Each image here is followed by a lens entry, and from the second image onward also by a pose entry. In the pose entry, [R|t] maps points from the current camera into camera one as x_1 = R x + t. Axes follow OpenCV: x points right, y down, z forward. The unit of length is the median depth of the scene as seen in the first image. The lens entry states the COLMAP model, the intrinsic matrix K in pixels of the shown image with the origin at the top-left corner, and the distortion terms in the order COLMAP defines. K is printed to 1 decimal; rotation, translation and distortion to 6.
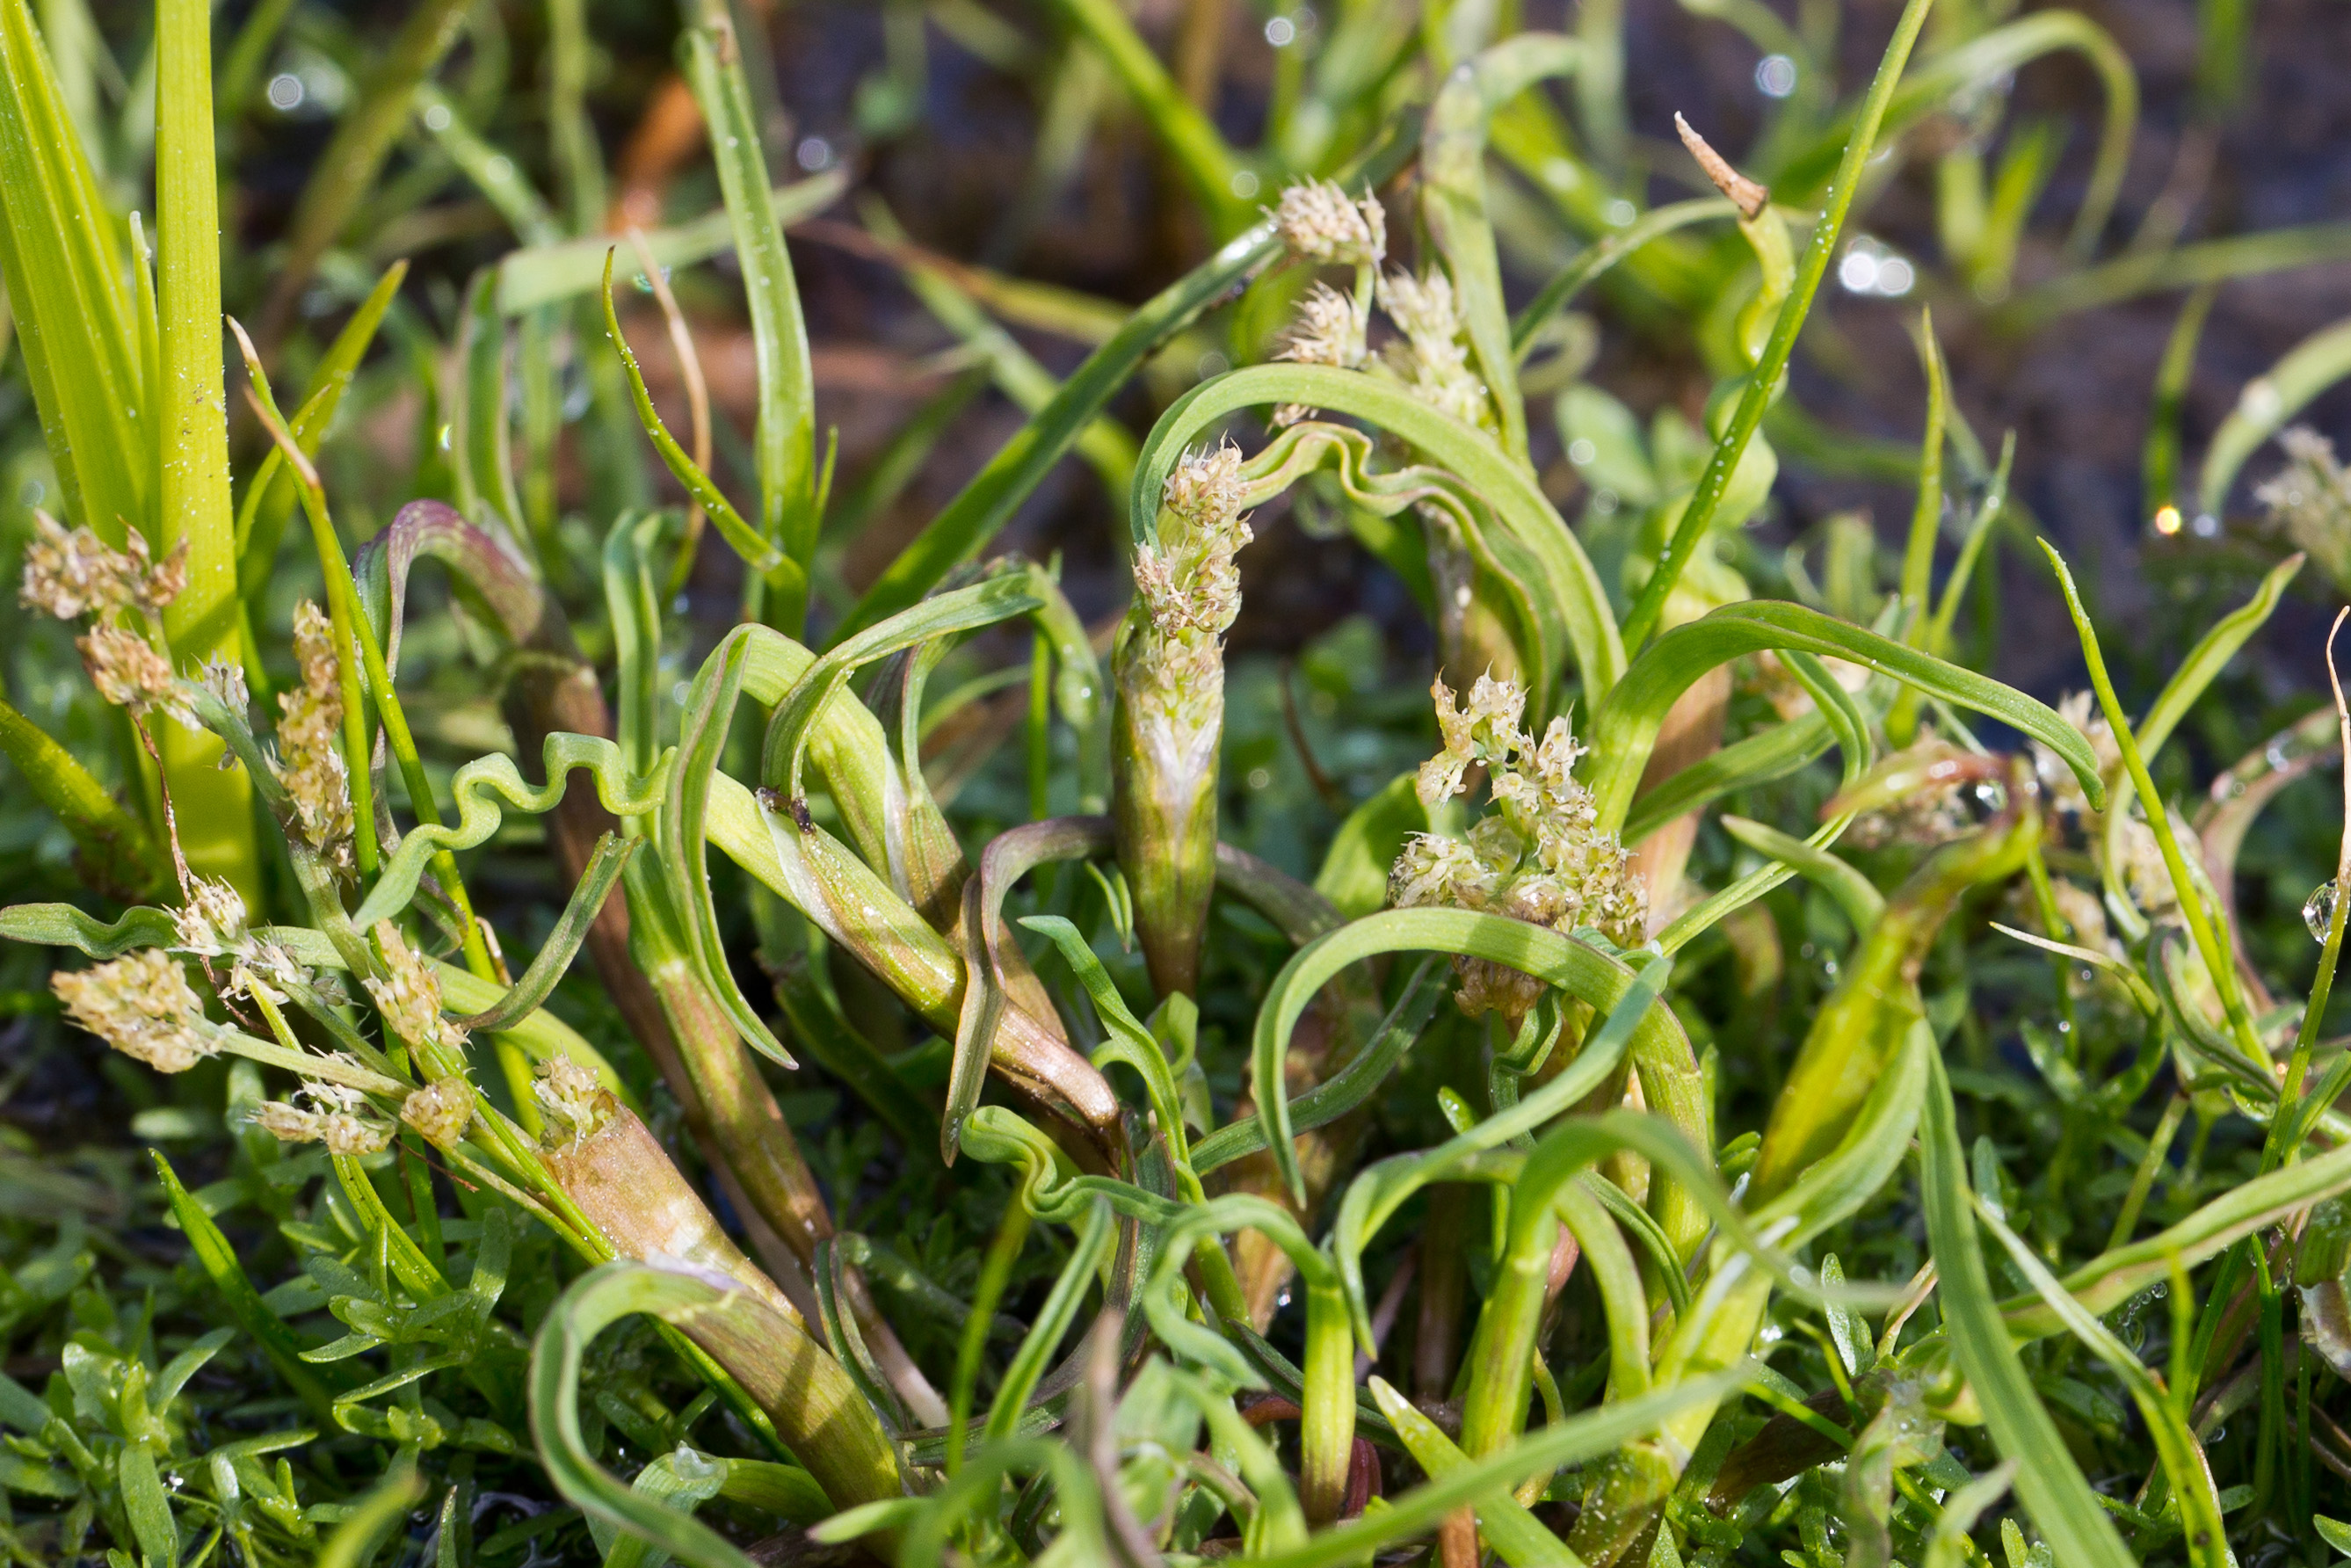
lens RADIAL K [[6717.9, 0, 1166.4], [0, 6717.9, 796.5], [0, 0, 1]] dist [0.009487, 0.000000]
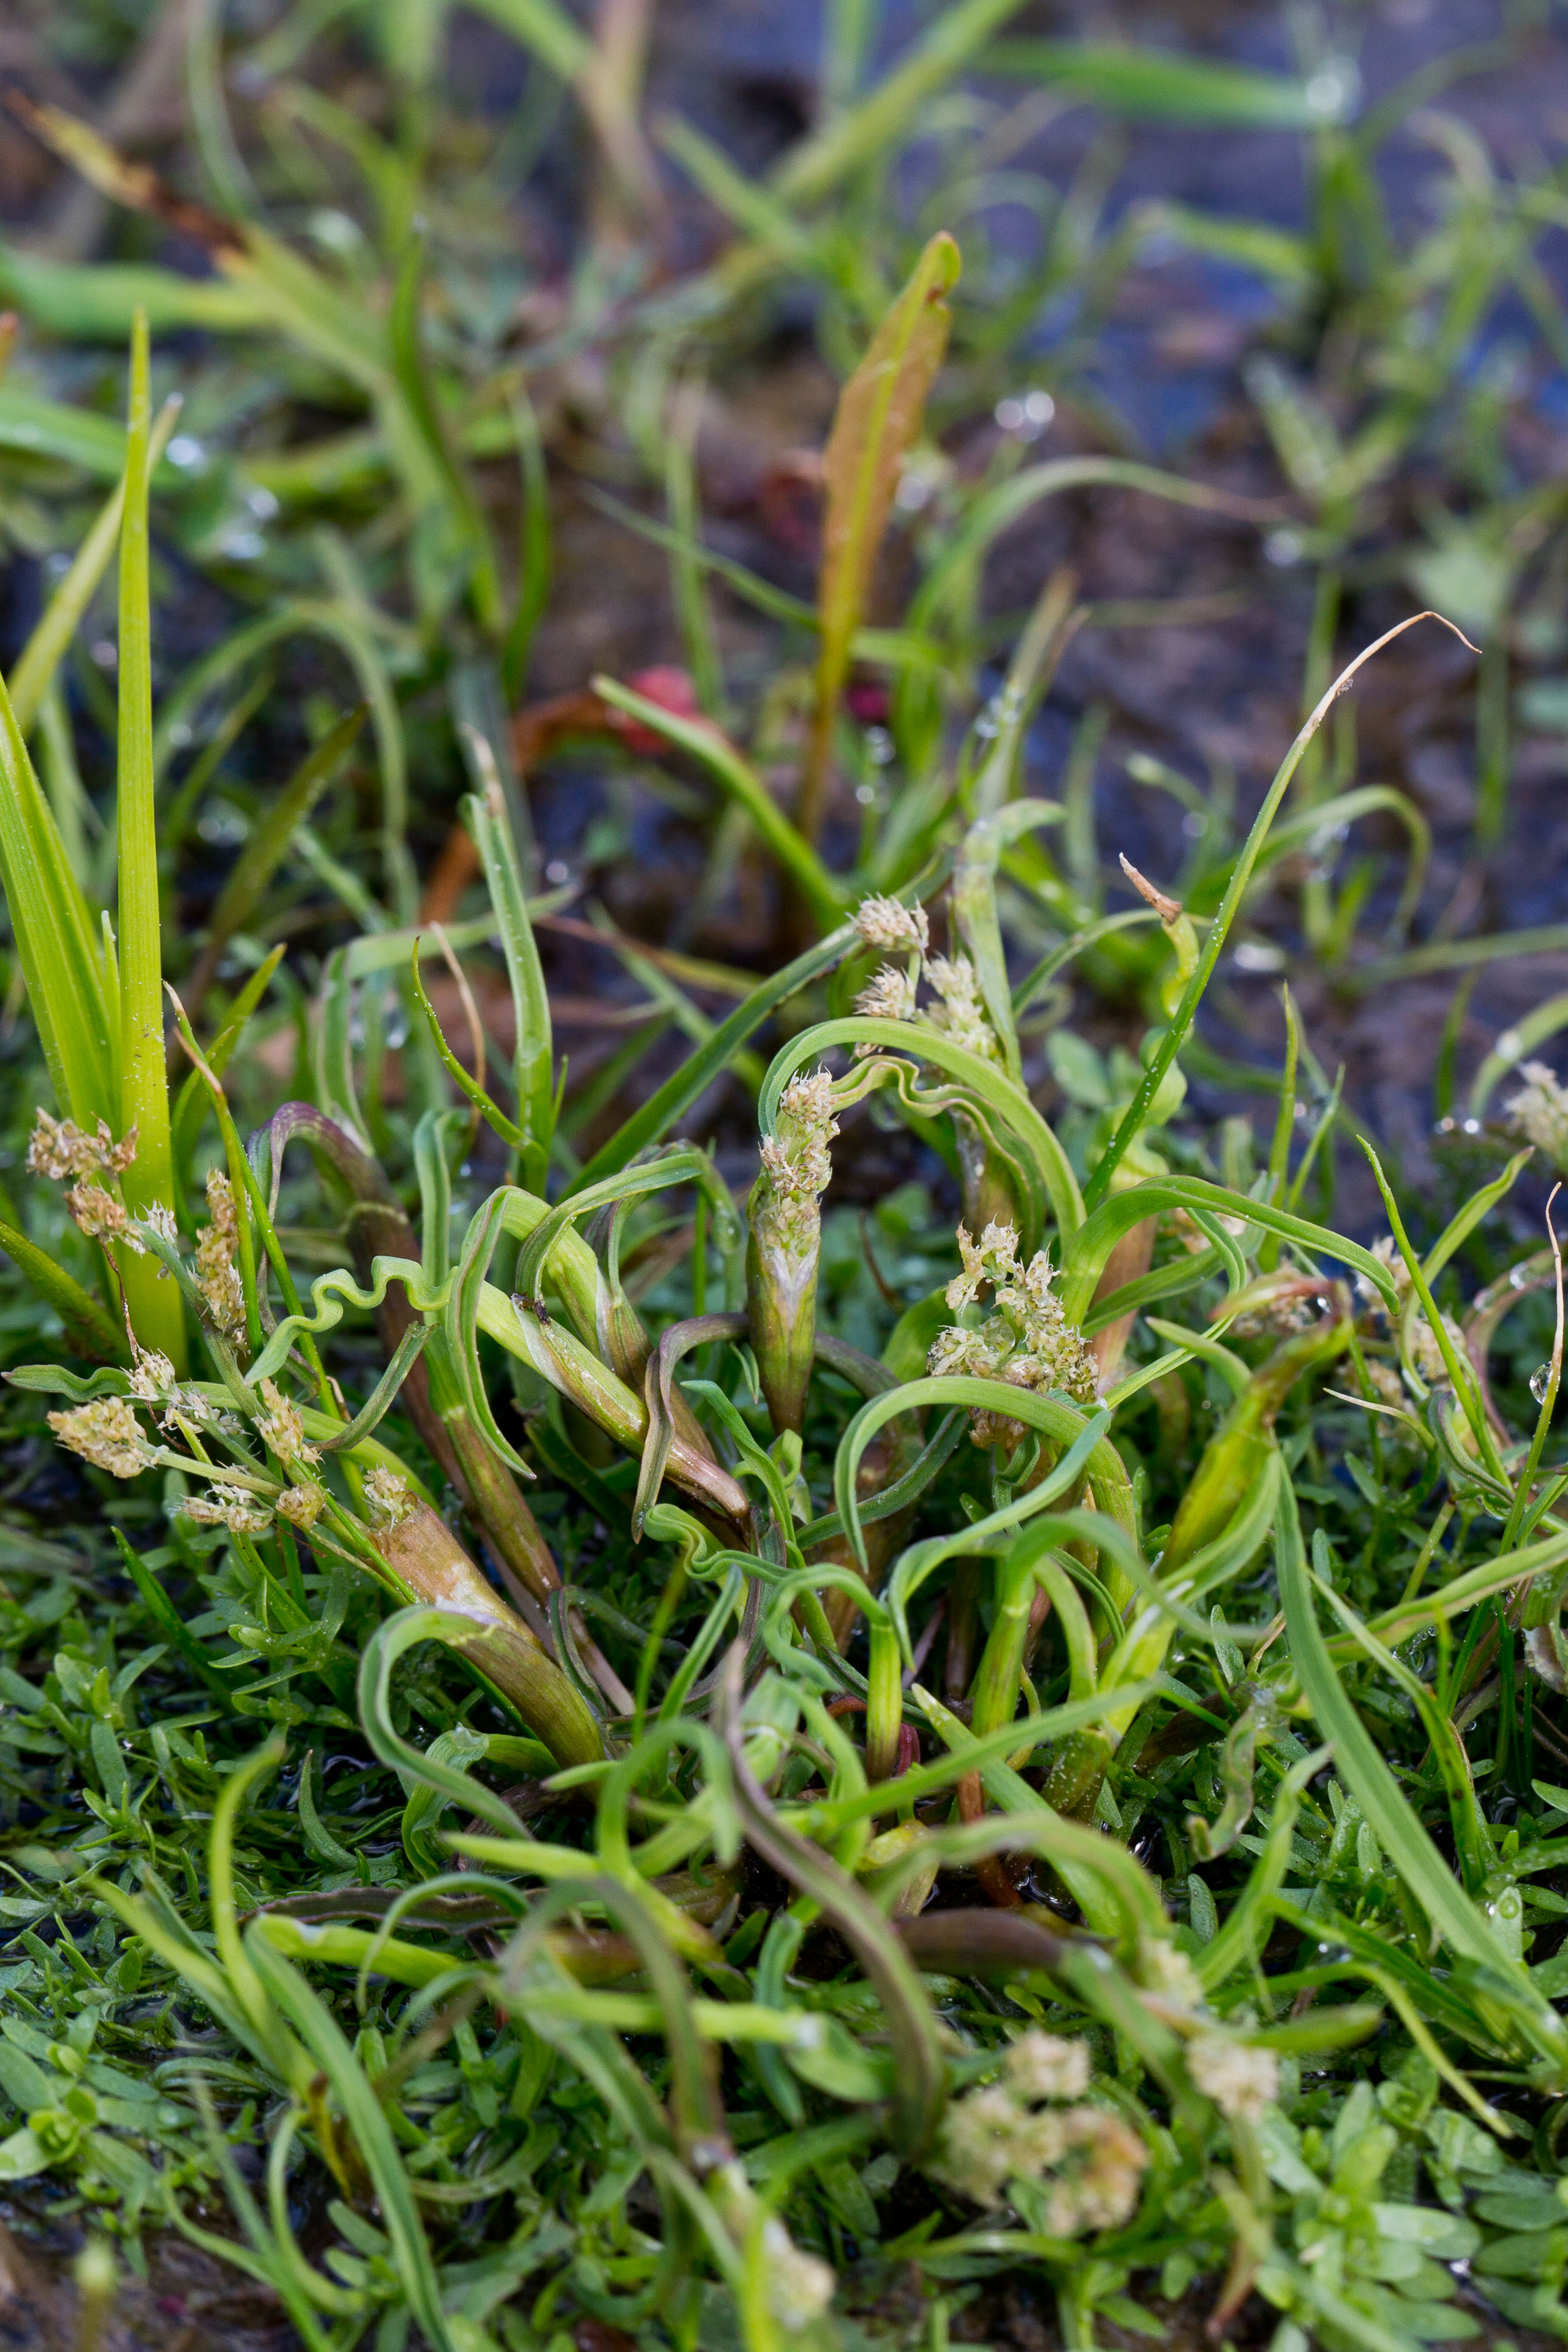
lens RADIAL K [[6720.6, 0, 793.9], [0, 6720.6, 1171.7], [0, 0, 1]] dist [0.009487, 0.000000]
pose [[0.999803, 0.007009, -0.018592, 0.030719], [-0.007460, 0.999677, -0.024277, 0.007654], [0.018416, 0.024411, 0.999532, -0.518210]]
